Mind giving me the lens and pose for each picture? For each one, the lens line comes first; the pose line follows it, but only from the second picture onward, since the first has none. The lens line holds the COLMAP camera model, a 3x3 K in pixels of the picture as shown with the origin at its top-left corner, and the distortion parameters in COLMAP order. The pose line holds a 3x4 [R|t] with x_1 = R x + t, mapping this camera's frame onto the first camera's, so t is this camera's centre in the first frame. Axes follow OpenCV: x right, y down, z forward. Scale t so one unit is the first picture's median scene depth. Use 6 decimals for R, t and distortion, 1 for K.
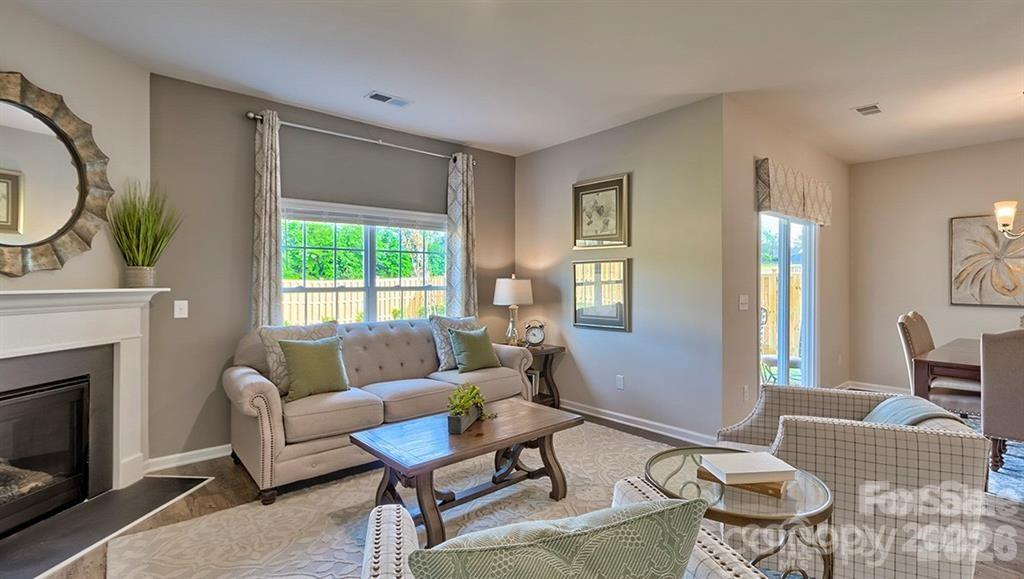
lens RADIAL K [[471.6, 0, 533.8], [0, 471.6, 282.0], [0, 0, 1]] dist [0.003540, 0.002017]
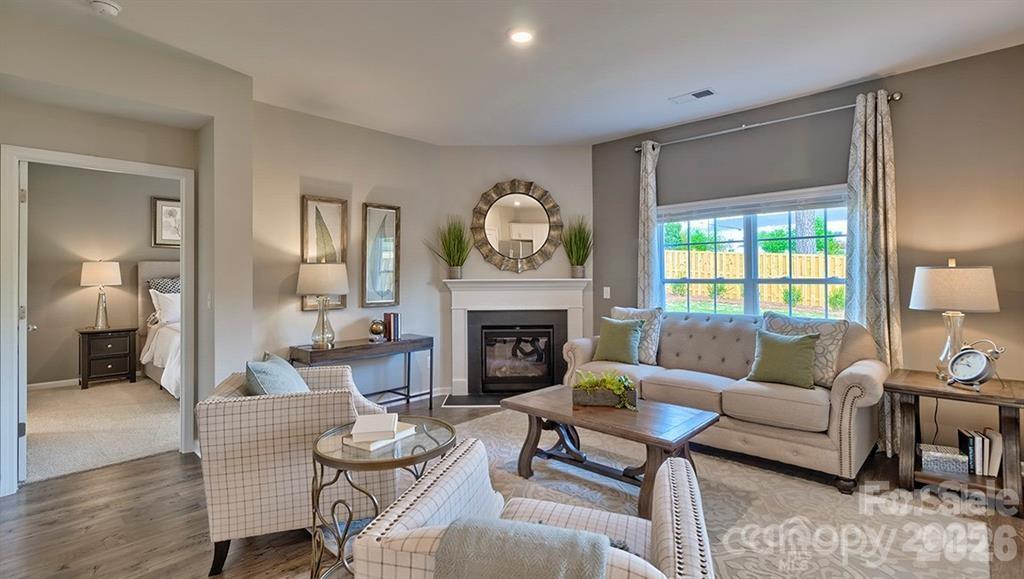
lens RADIAL K [[471.6, 0, 507.0], [0, 471.6, 275.0], [0, 0, 1]] dist [0.003540, 0.002017]
pose [[0.074920, -0.000351, -0.997189, 0.532773], [0.009568, 0.999954, 0.000366, -0.002192], [0.997144, -0.009568, 0.074920, 0.403567]]
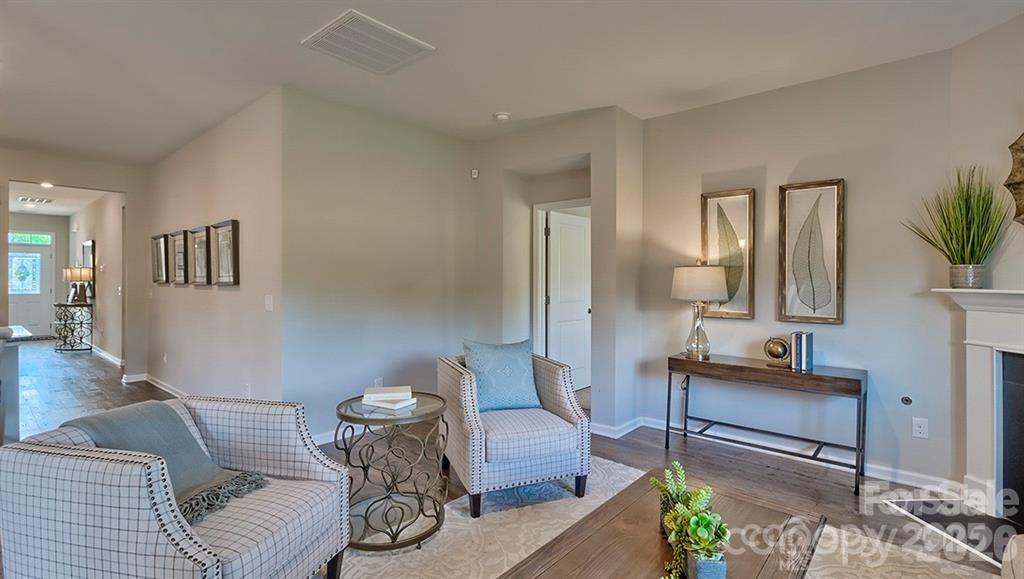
lens RADIAL K [[471.6, 0, 513.0], [0, 471.6, 281.3], [0, 0, 1]] dist [0.003540, 0.002017]
pose [[-0.989801, 0.001668, -0.142447, 0.086281], [0.001288, 0.999995, 0.002761, -0.003845], [0.142451, 0.002549, -0.989799, 0.852842]]
